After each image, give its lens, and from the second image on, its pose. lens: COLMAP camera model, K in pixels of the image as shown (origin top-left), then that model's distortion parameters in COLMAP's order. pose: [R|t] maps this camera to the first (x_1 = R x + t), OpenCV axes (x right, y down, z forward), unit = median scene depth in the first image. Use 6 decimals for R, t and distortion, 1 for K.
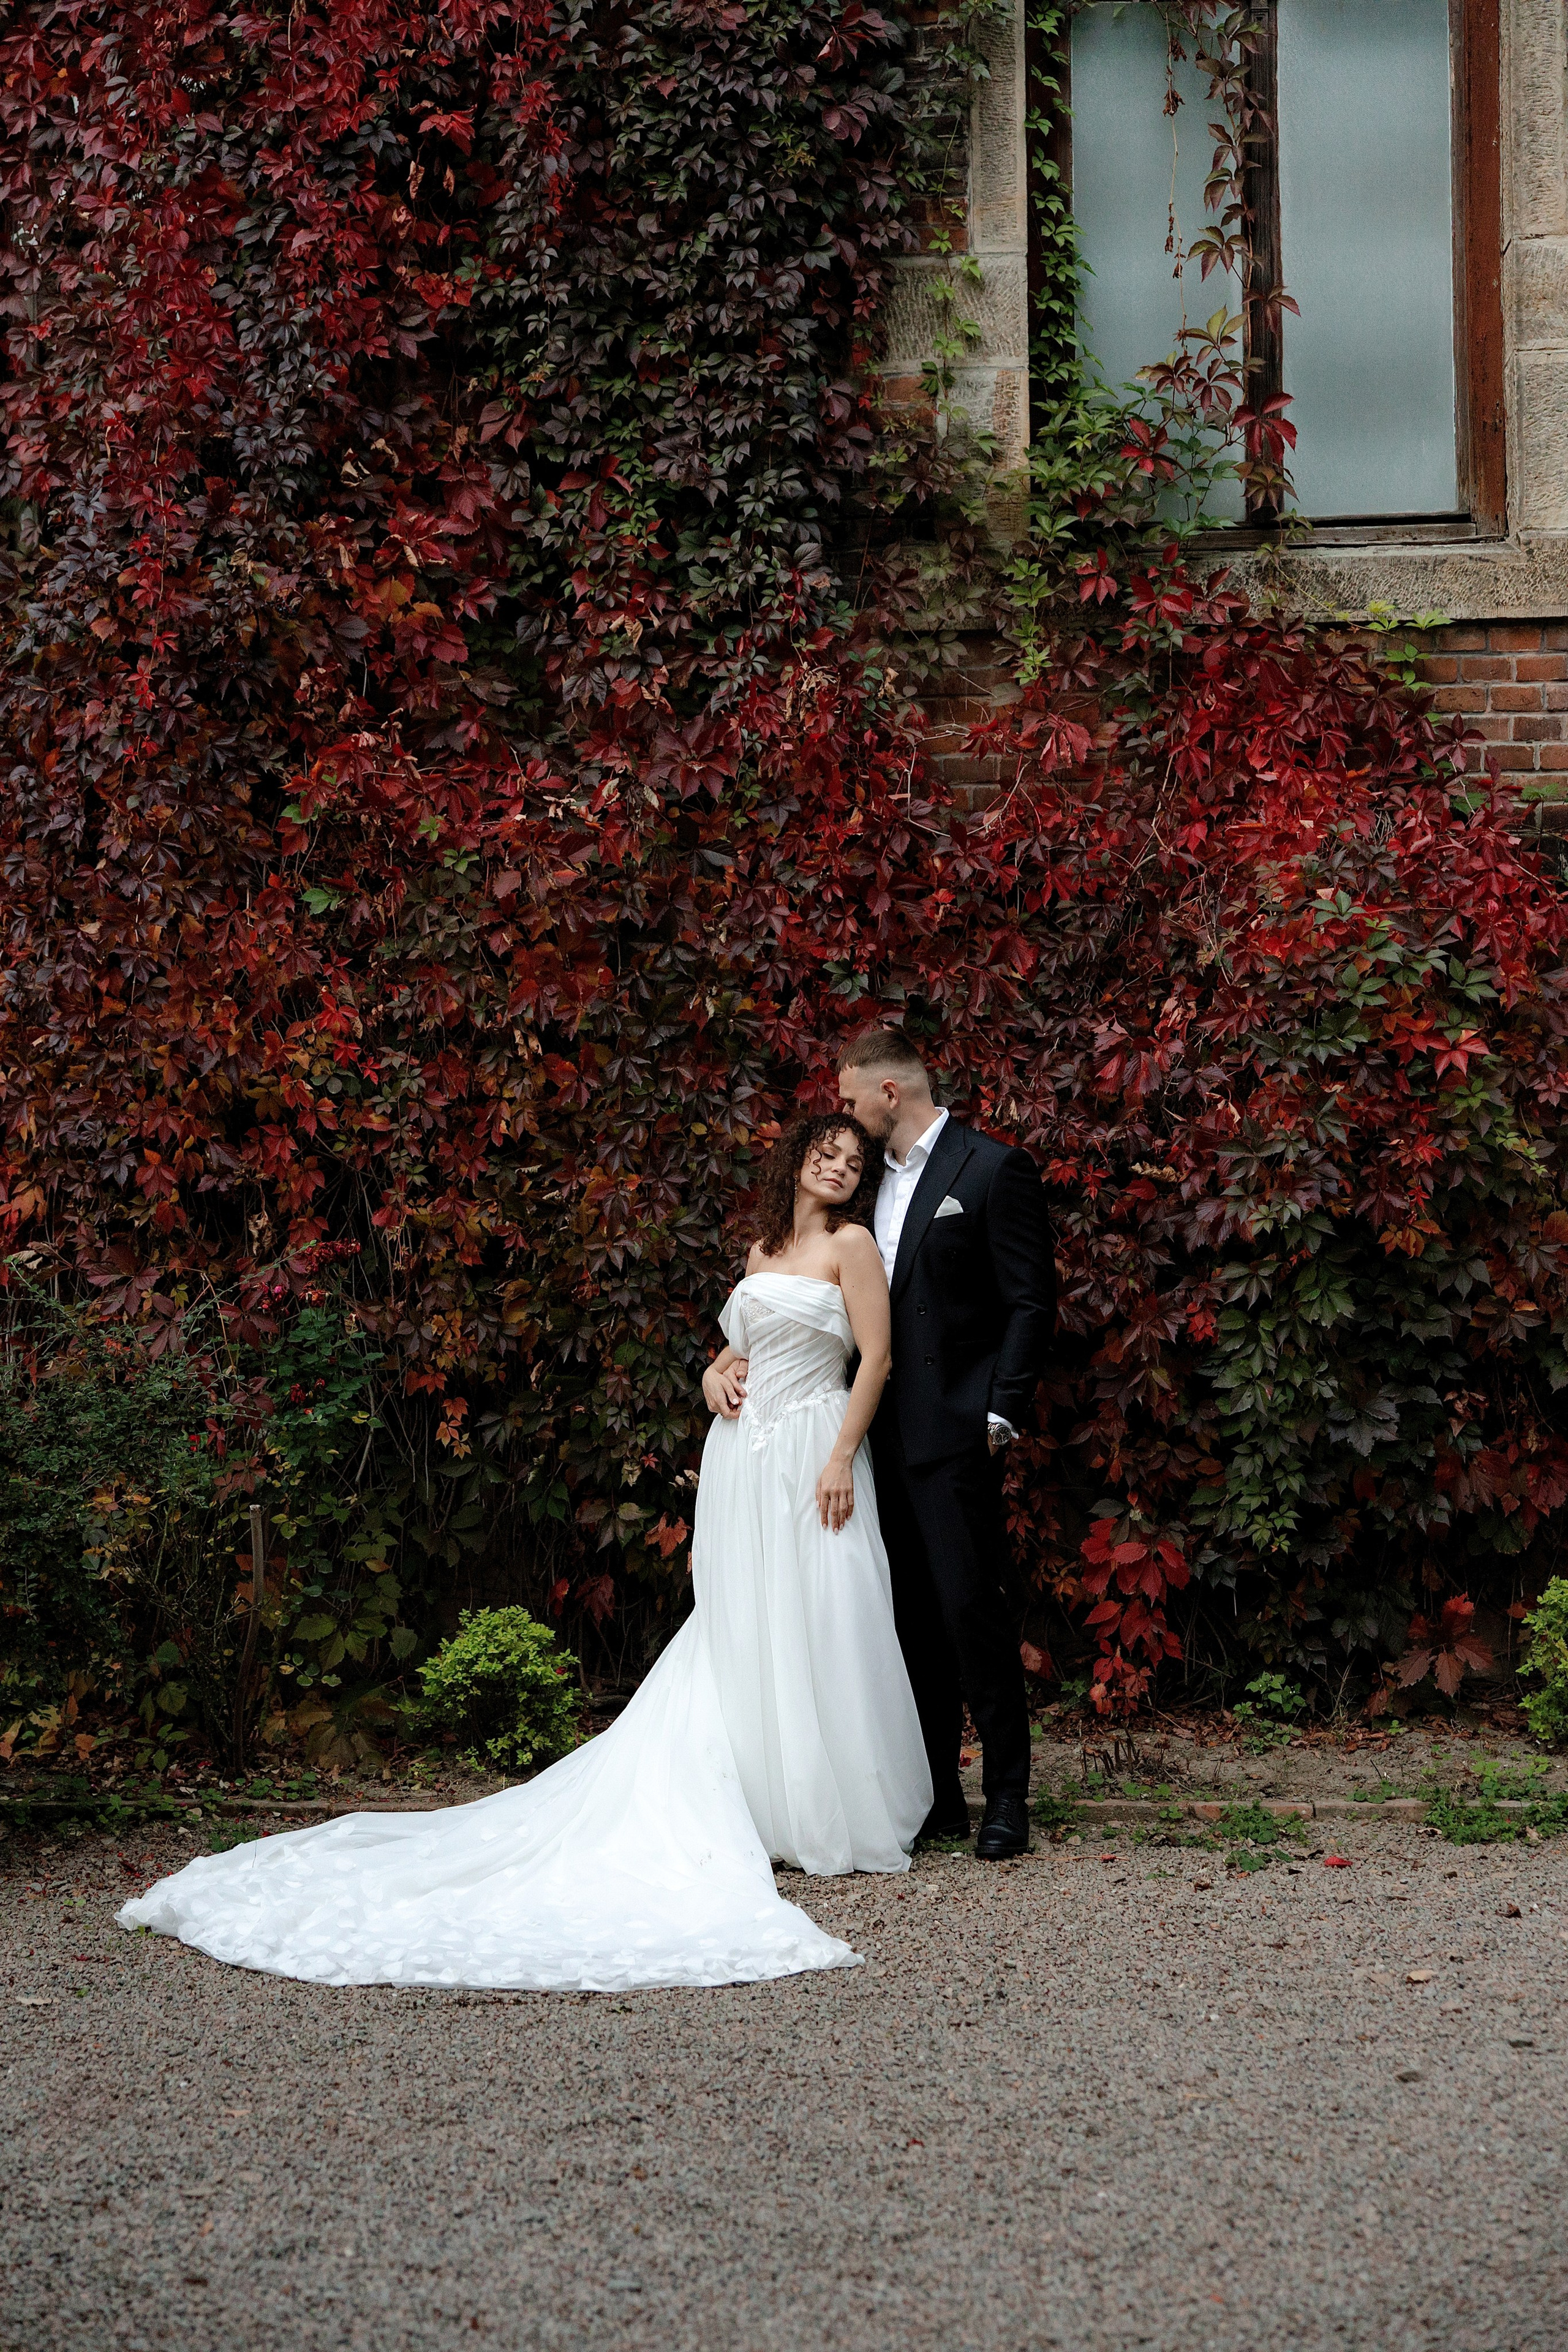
lens RADIAL K [[3042.7, 0, 777.6], [0, 3042.7, 1184.5], [0, 0, 1]] dist [-0.014131, 0.000000]
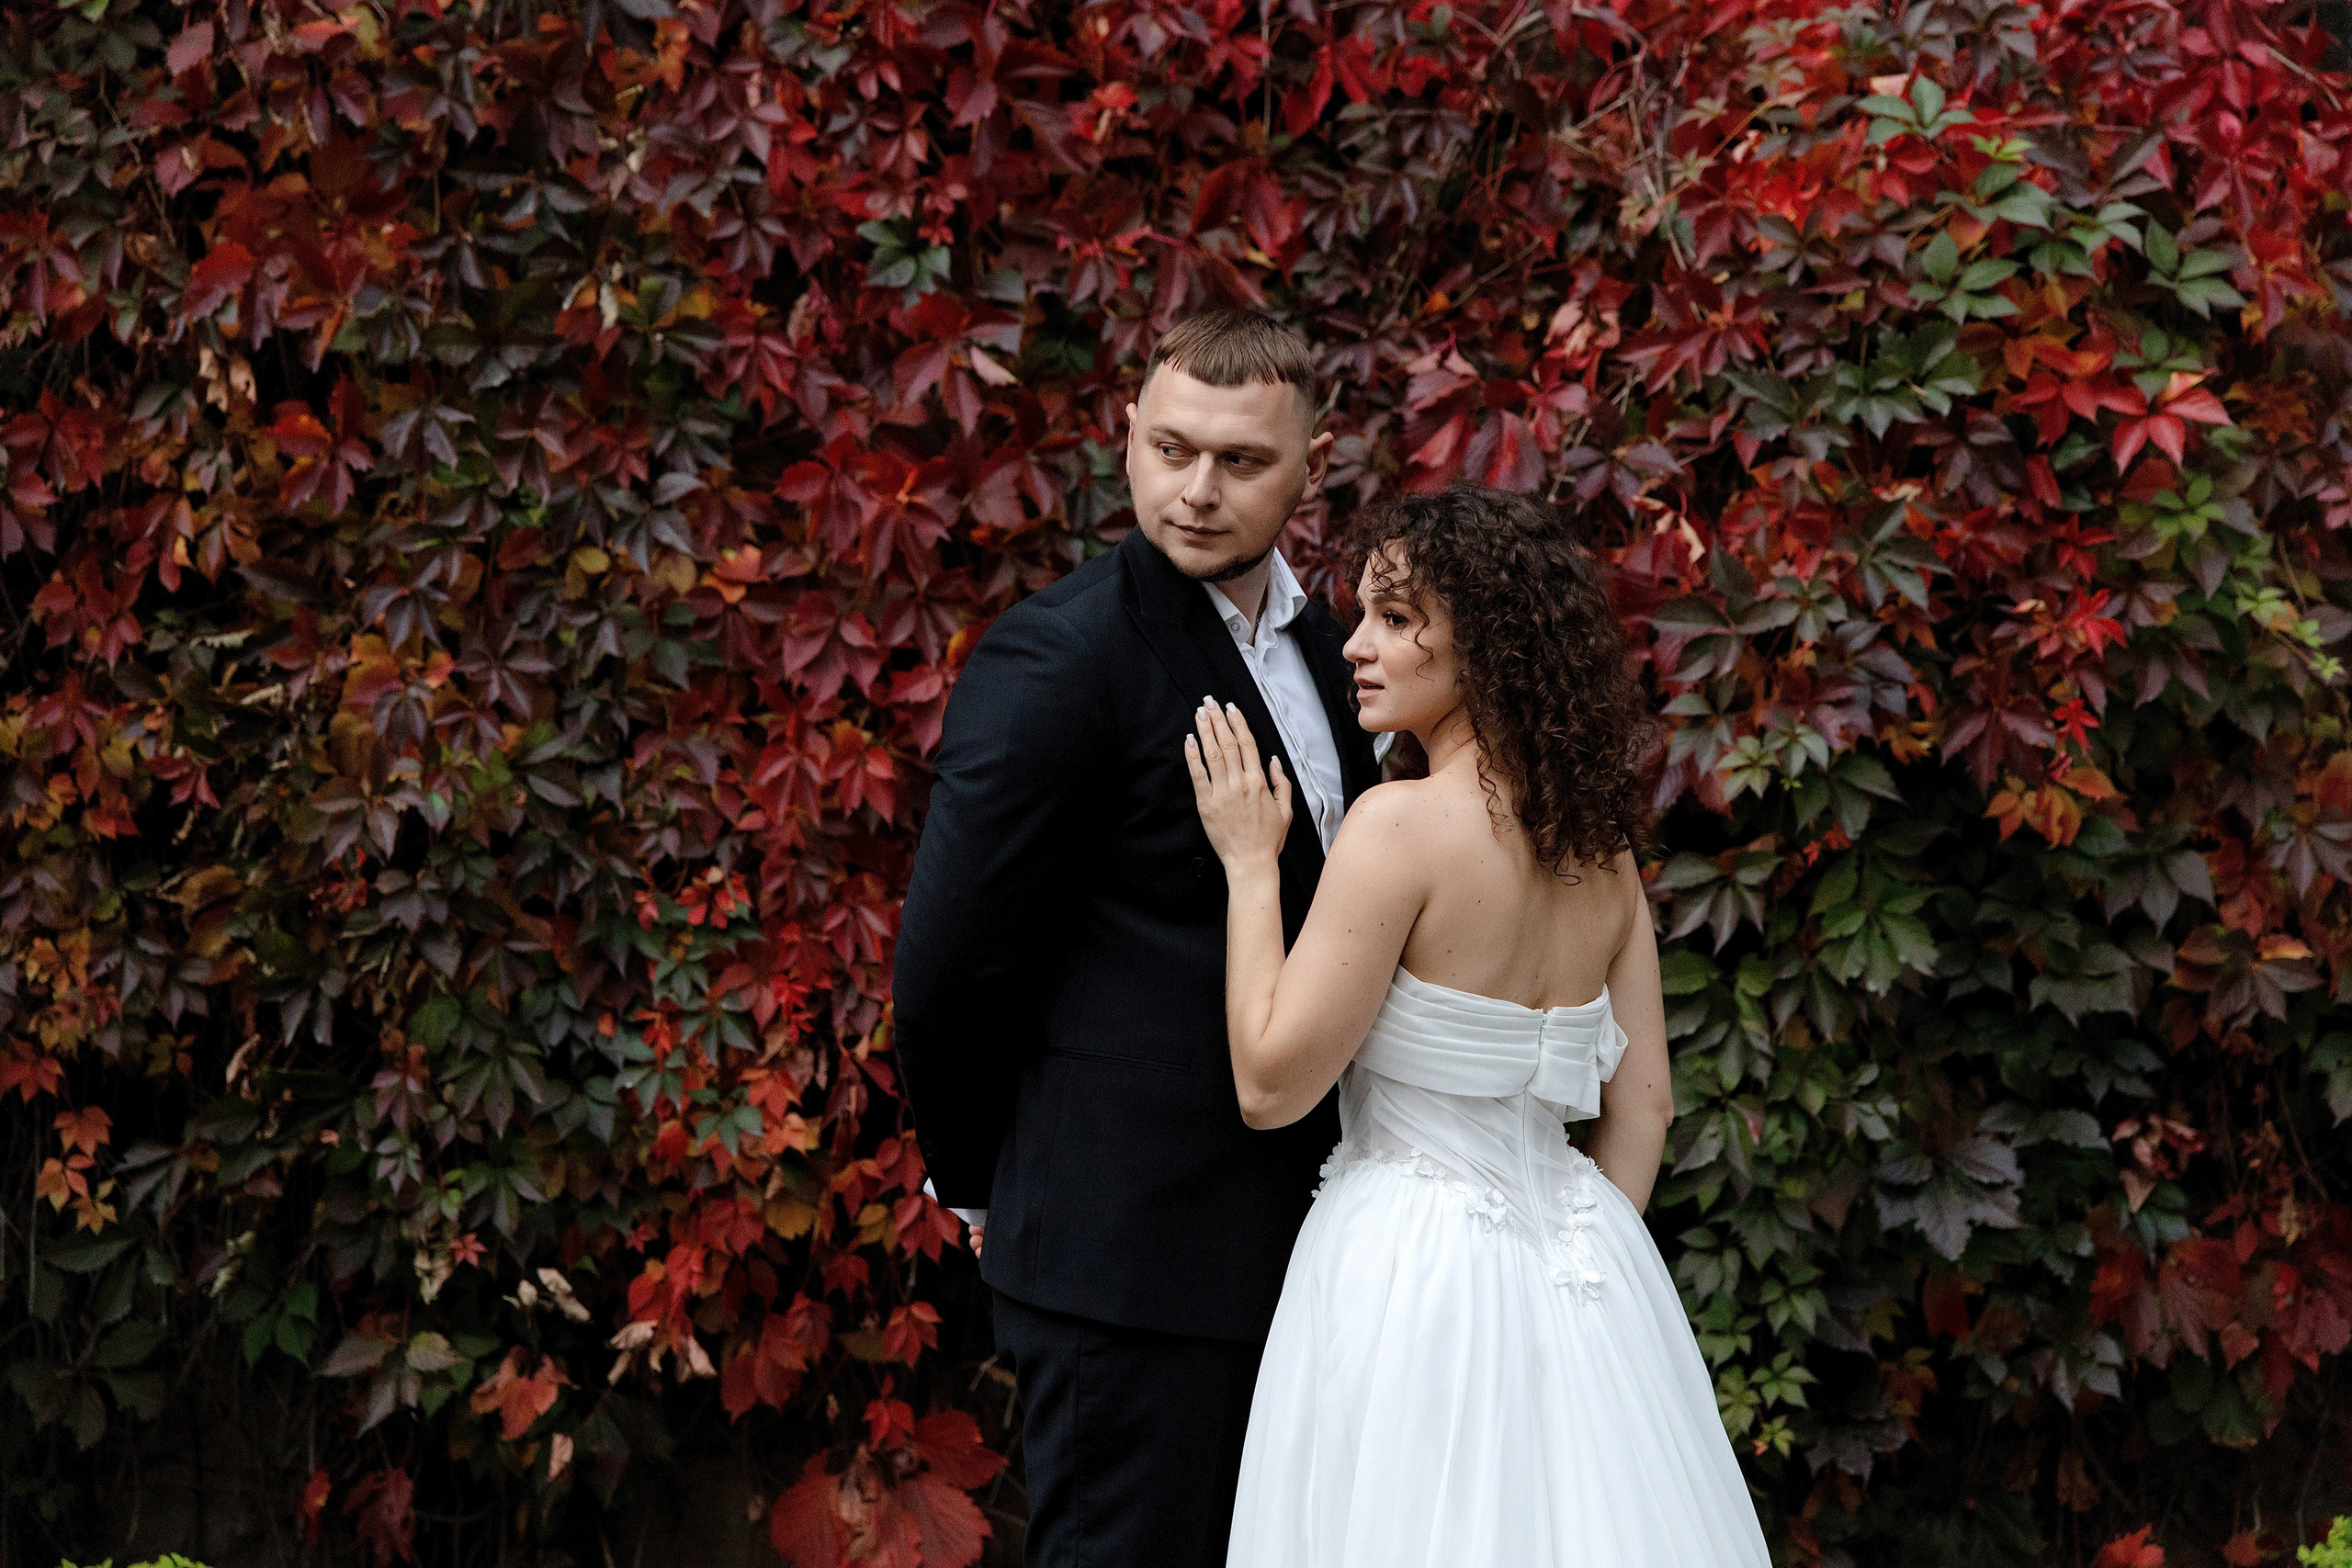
lens RADIAL K [[4165.2, 0, 1181.7], [0, 4165.2, 779.8], [0, 0, 1]] dist [-0.032592, 0.000000]
pose [[0.999718, 0.012122, 0.020412, 0.055804], [-0.012739, 0.999457, 0.030372, -0.004753], [-0.020032, -0.030624, 0.999330, 0.339407]]
